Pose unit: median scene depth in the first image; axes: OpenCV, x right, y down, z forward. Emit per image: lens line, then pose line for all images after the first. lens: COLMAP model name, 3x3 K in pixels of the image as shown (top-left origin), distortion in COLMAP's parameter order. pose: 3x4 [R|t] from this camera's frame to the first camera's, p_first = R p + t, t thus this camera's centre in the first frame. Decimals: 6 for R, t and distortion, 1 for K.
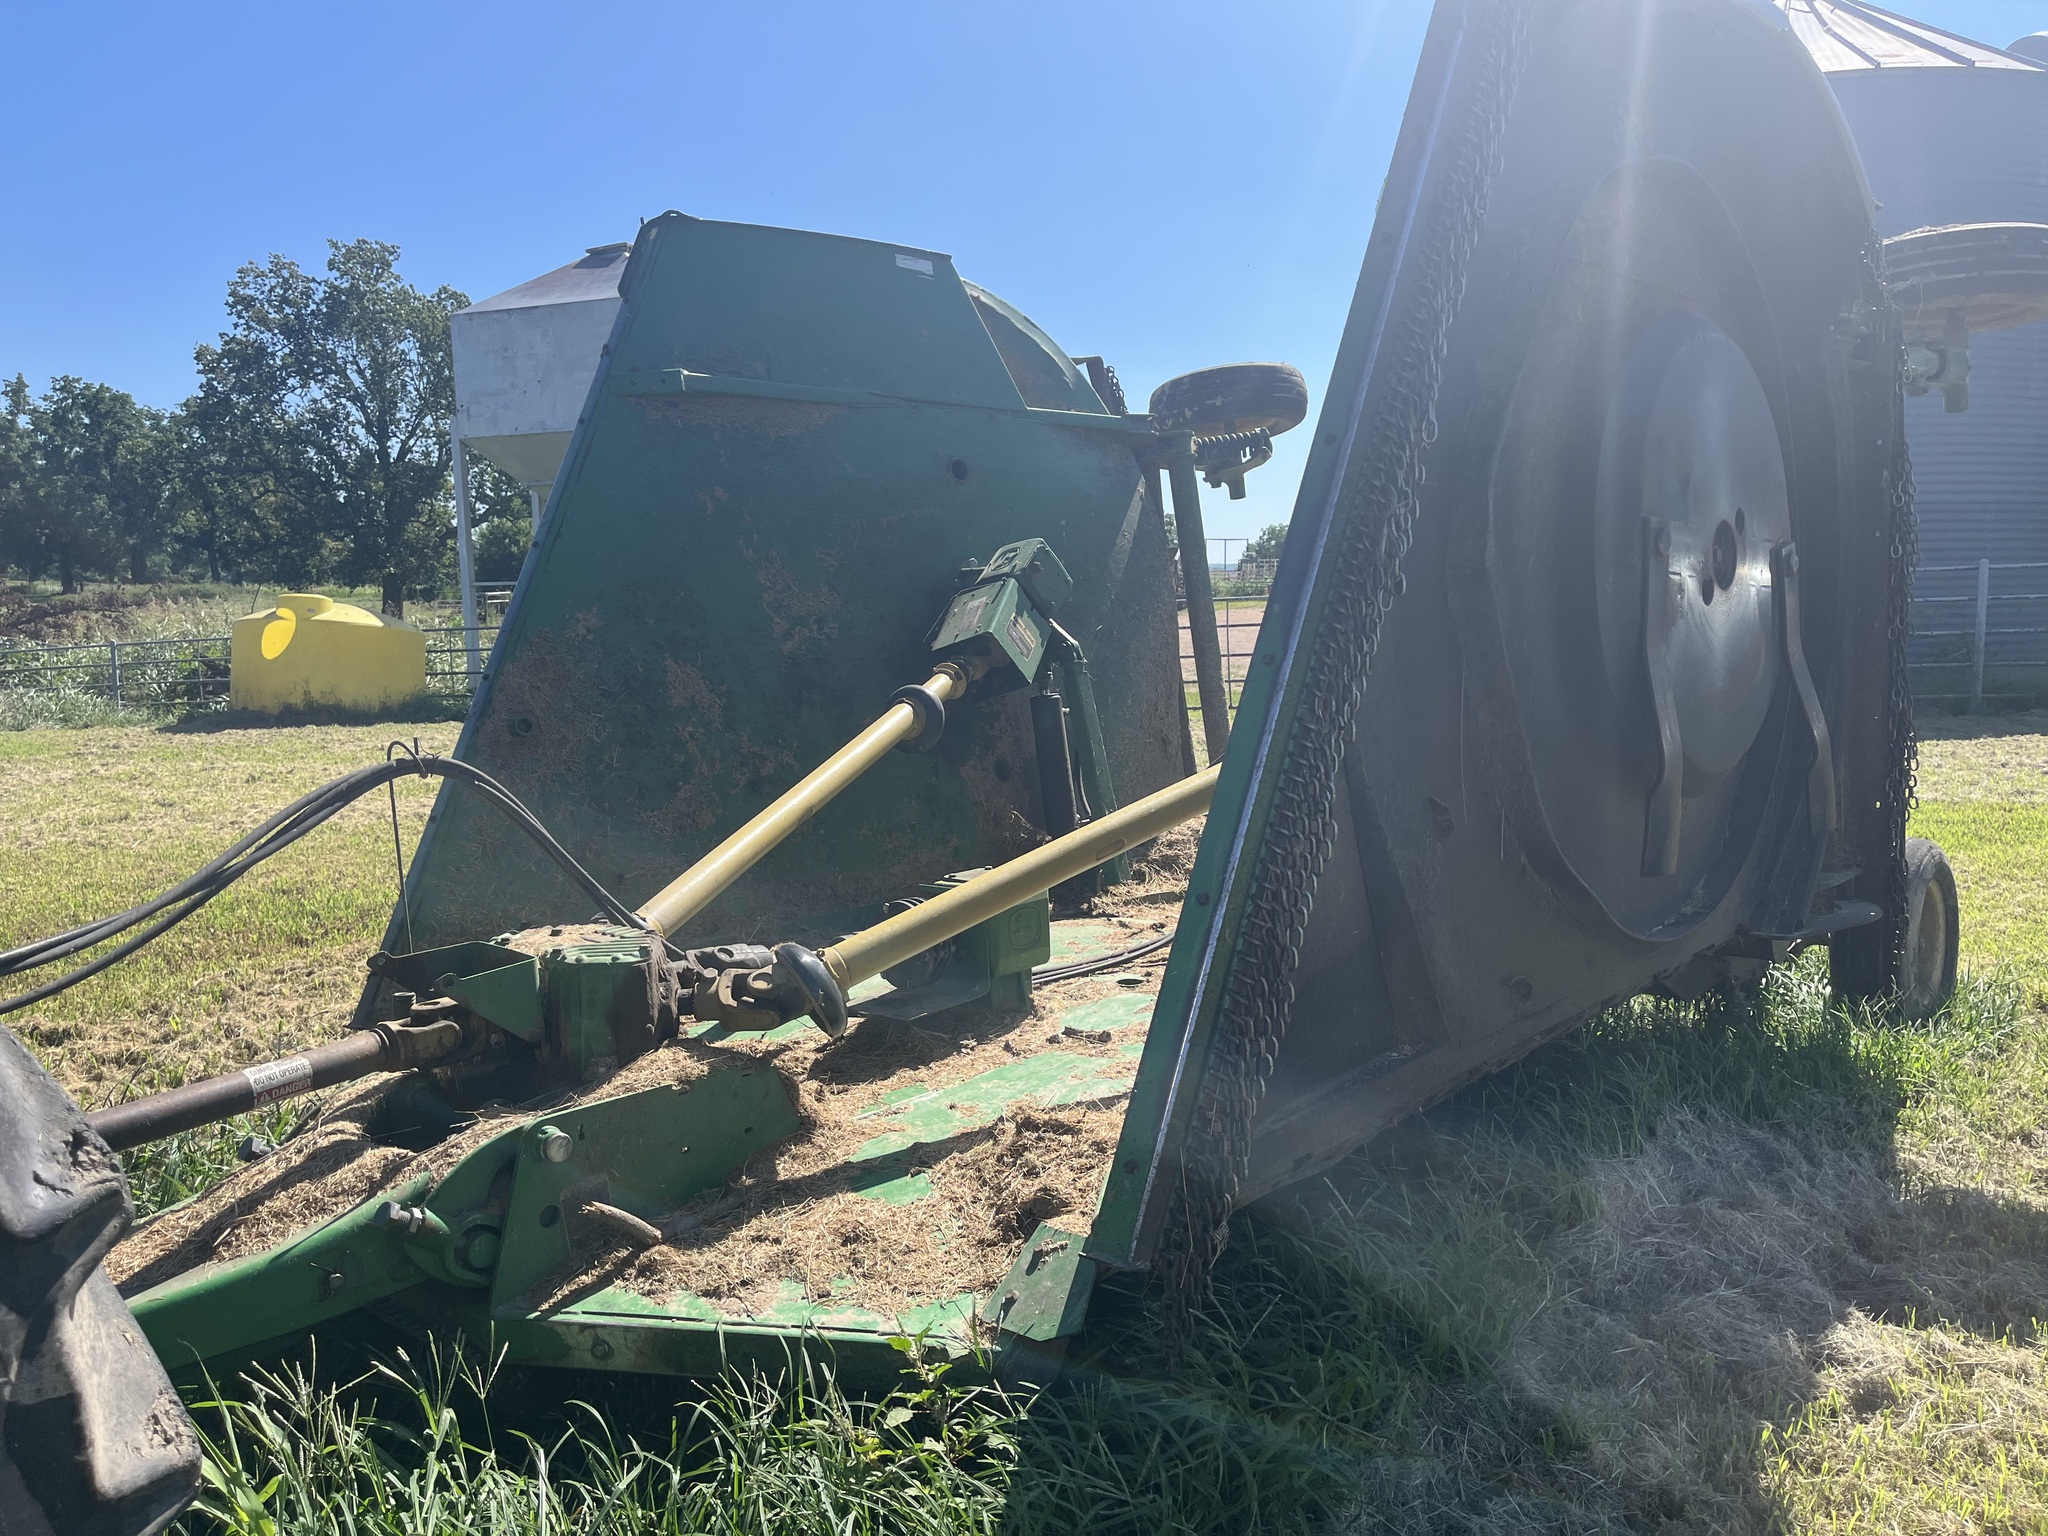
lens RADIAL K [[1558.6, 0, 1032.1], [0, 1558.6, 791.0], [0, 0, 1]] dist [0.062900, -0.102467]
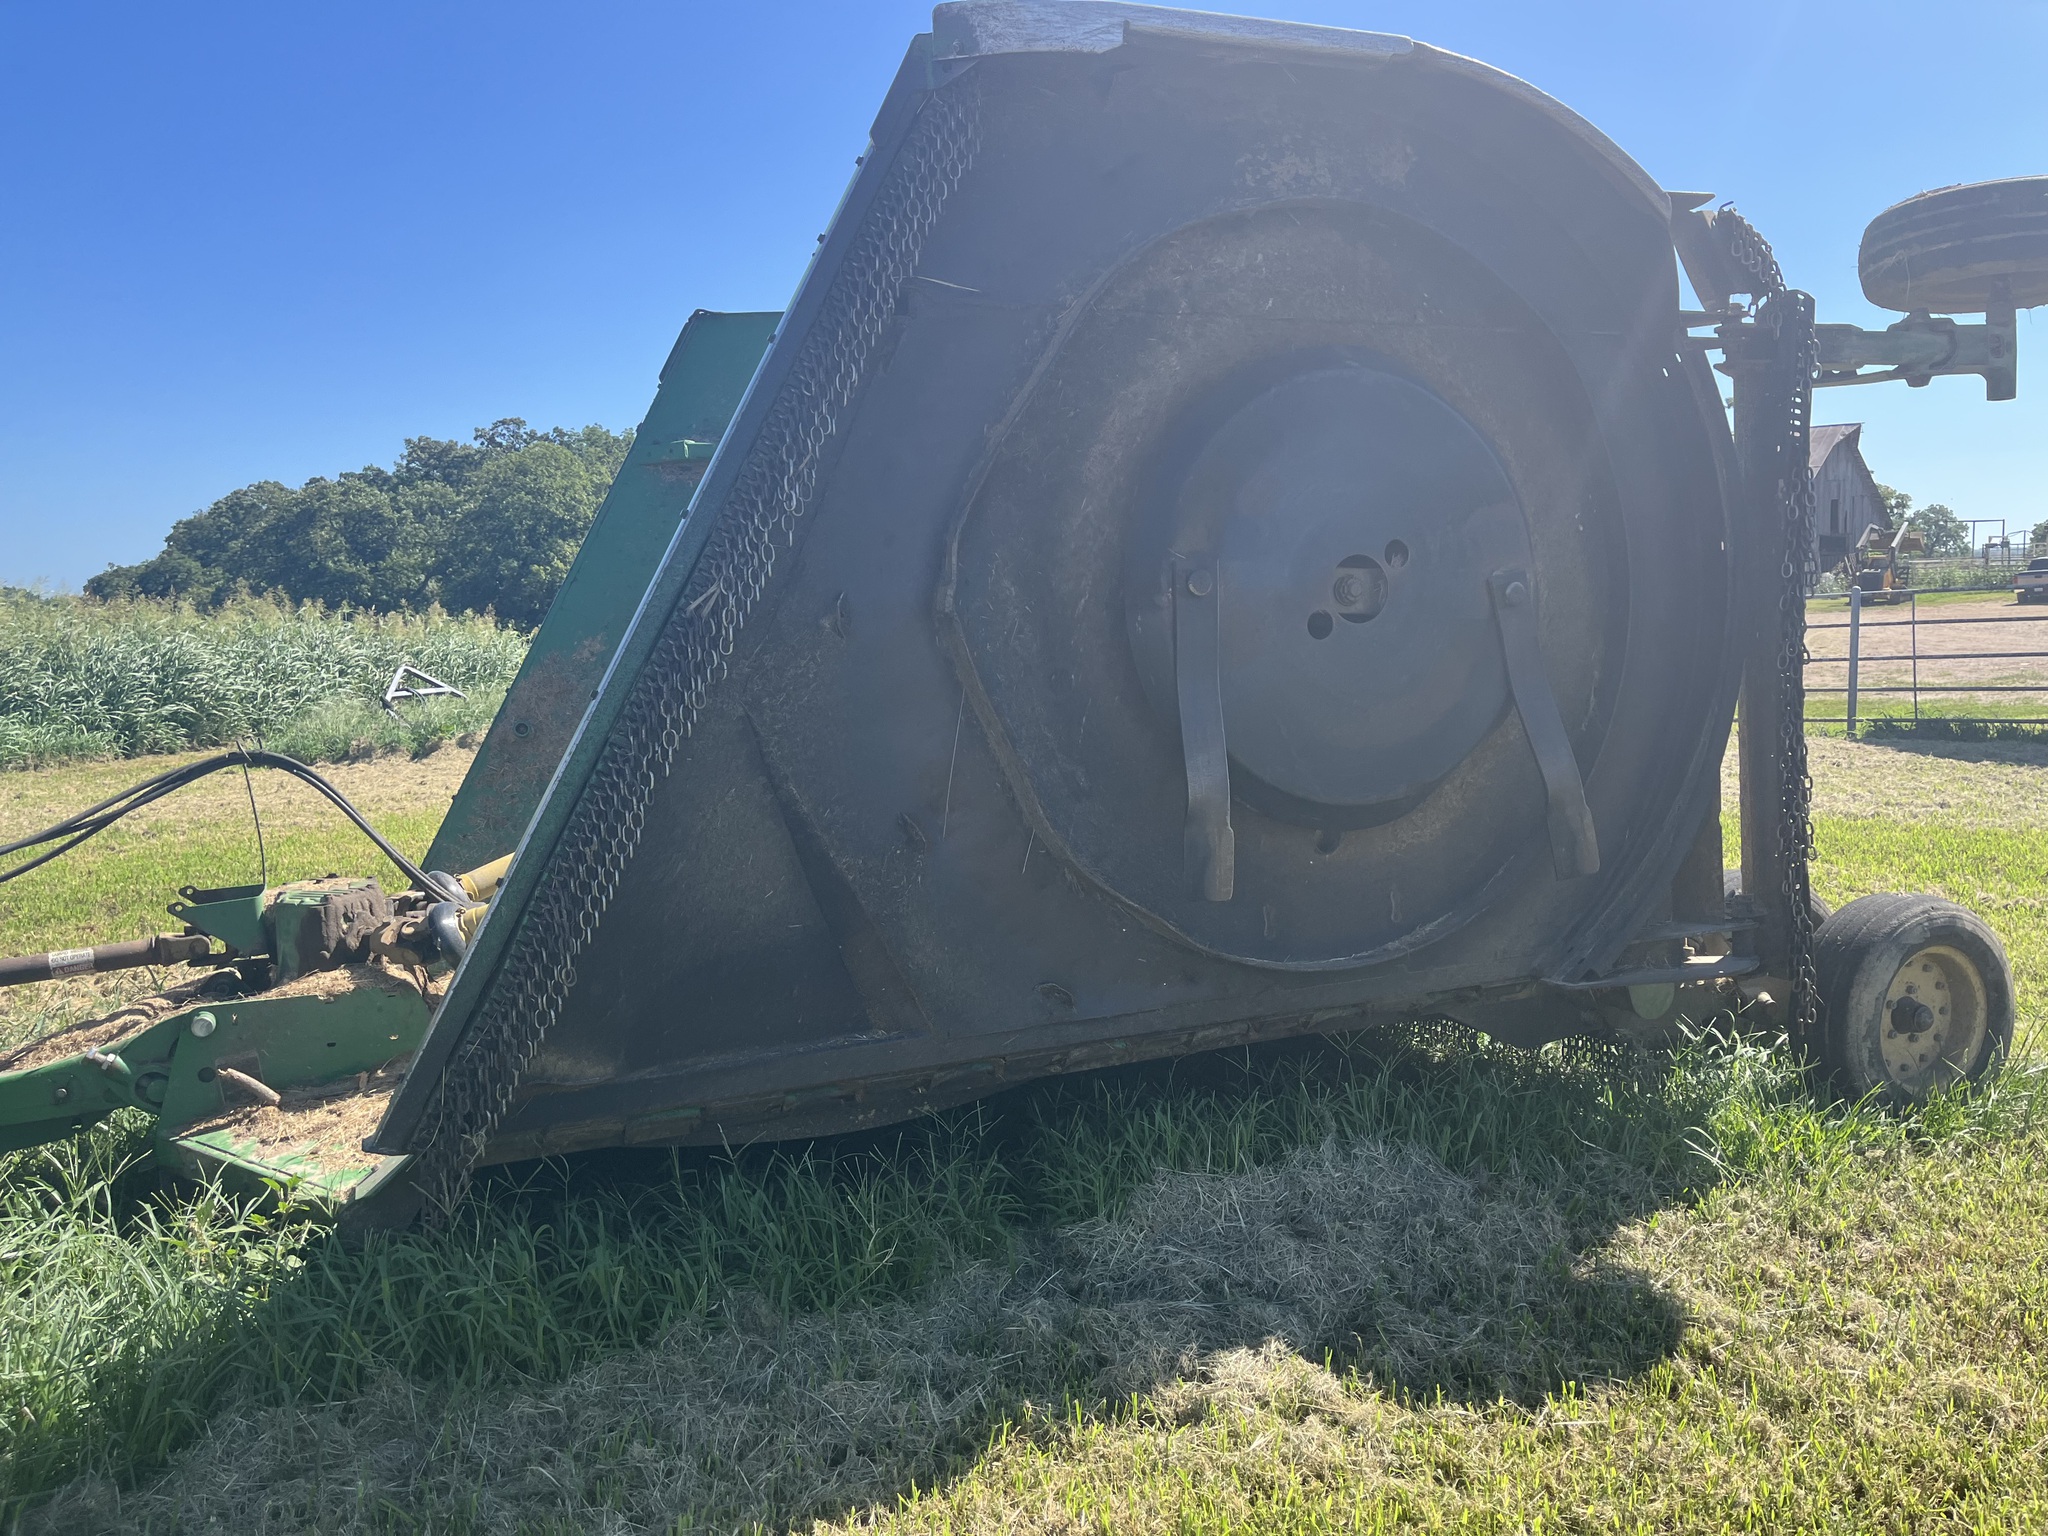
lens RADIAL K [[1551.2, 0, 1024.0], [0, 1551.2, 768.0], [0, 0, 1]] dist [0.069117, -0.102638]
pose [[0.899380, 0.036247, -0.435662, 0.915228], [-0.041336, 0.999143, -0.002205, -0.034822], [0.435209, 0.019992, 0.900108, 0.026120]]
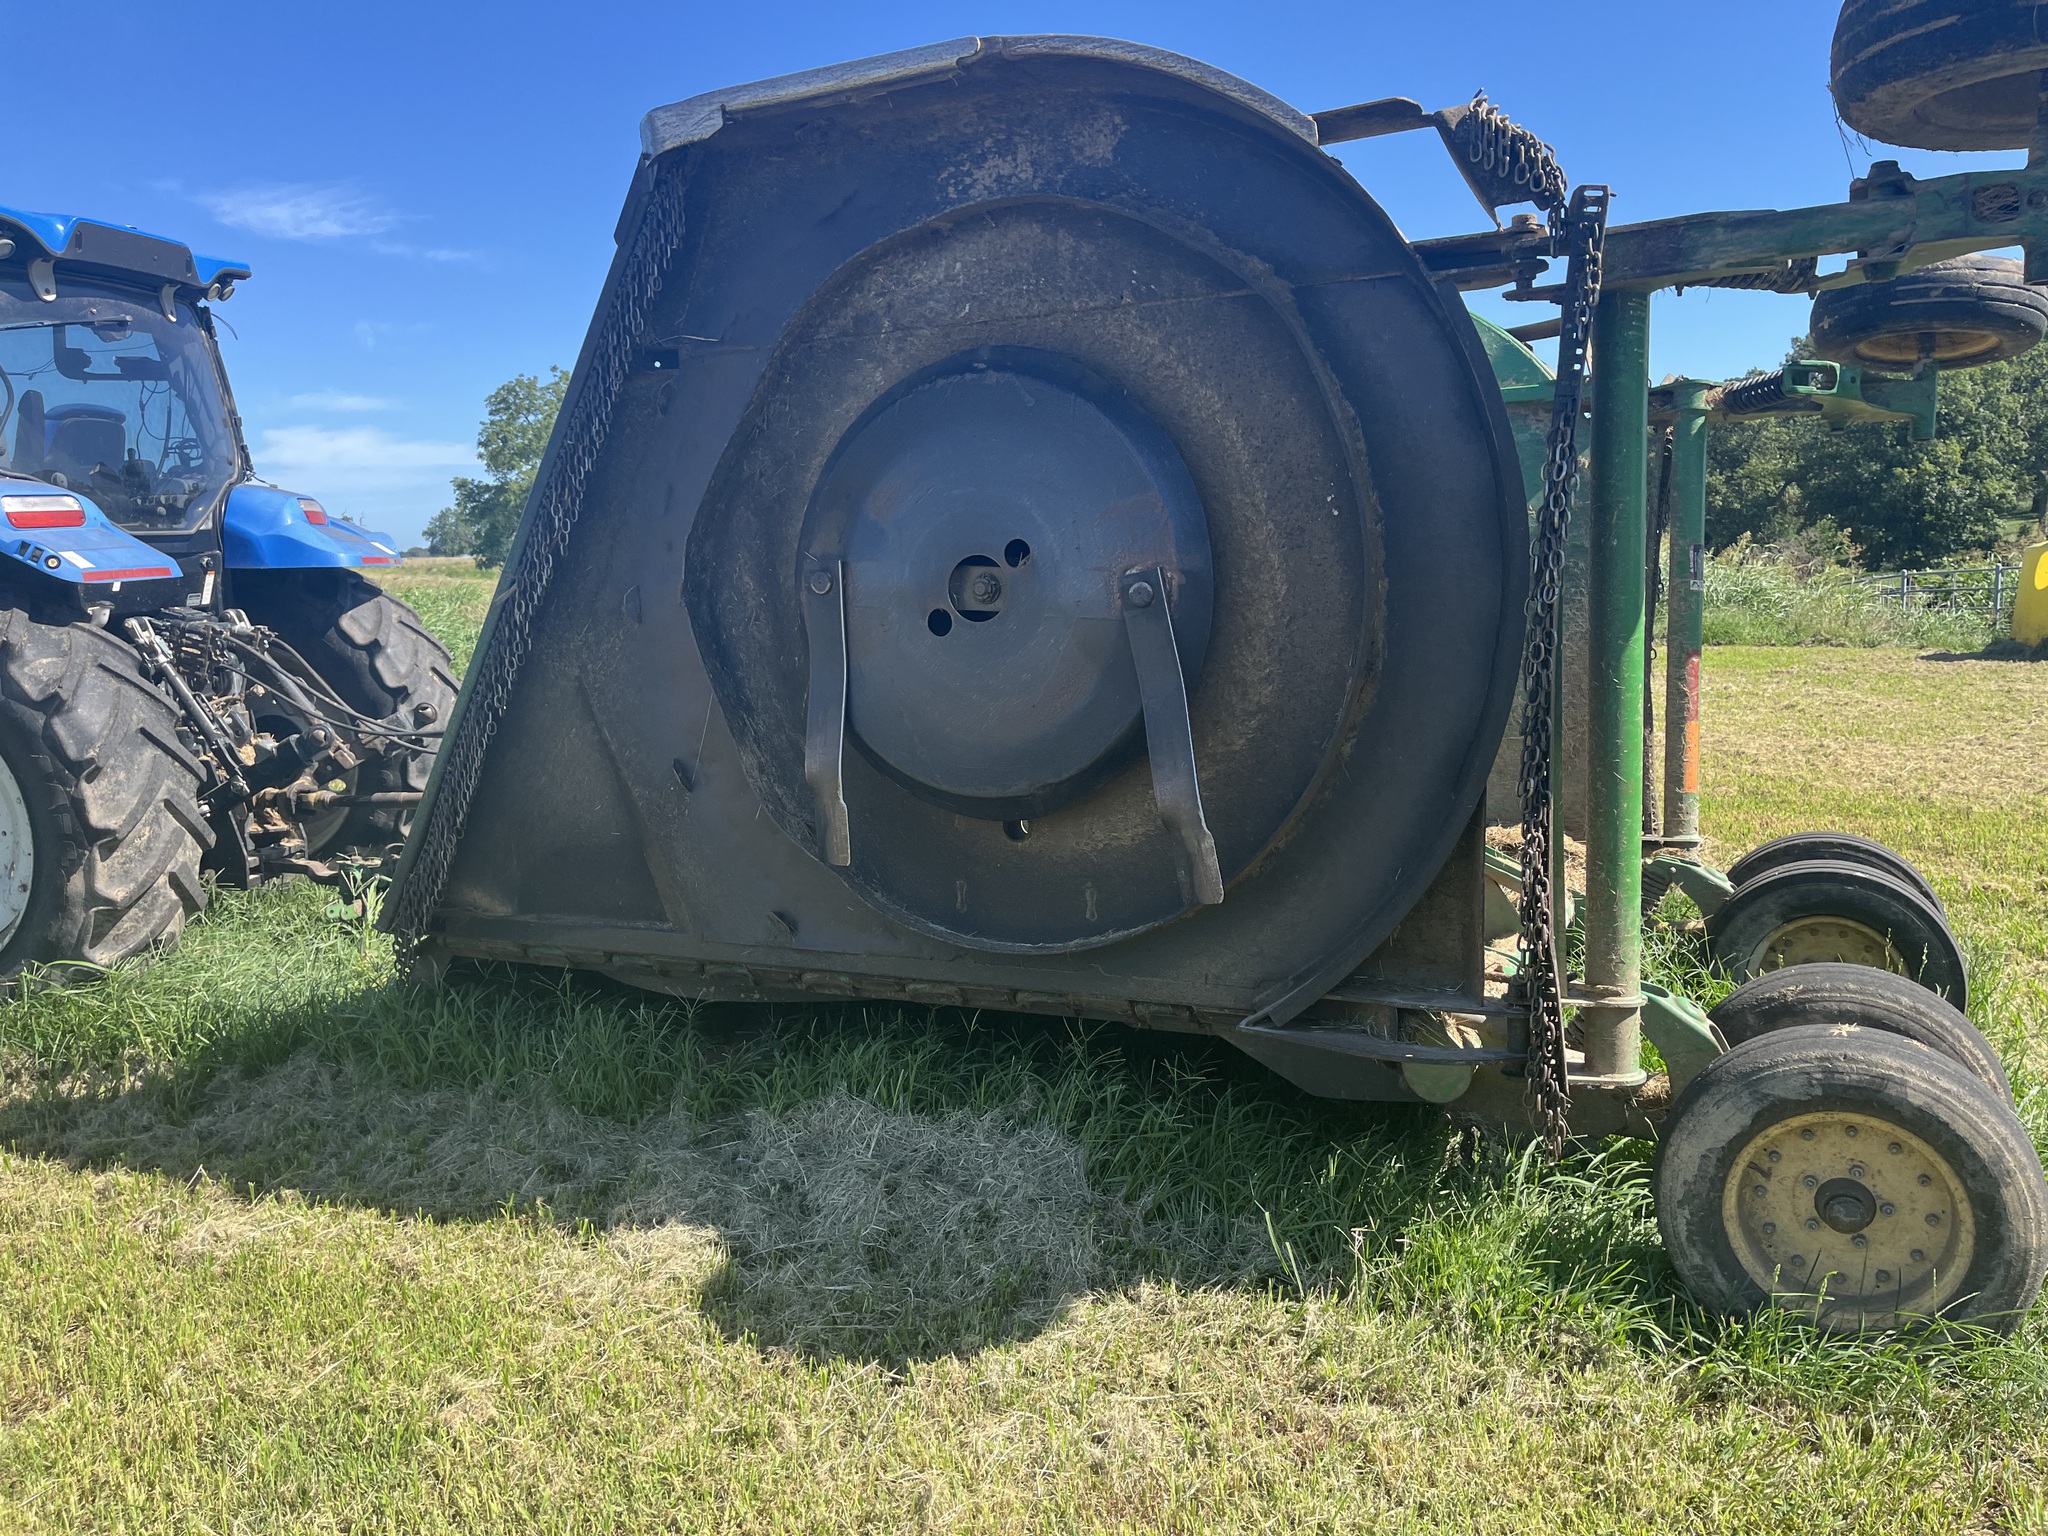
lens RADIAL K [[1551.2, 0, 1024.0], [0, 1551.2, 768.0], [0, 0, 1]] dist [0.069117, -0.102638]
pose [[0.265427, 0.135518, -0.954559, 1.900279], [-0.090043, 0.989229, 0.115403, -0.203388], [0.959917, 0.055320, 0.274771, 0.998238]]
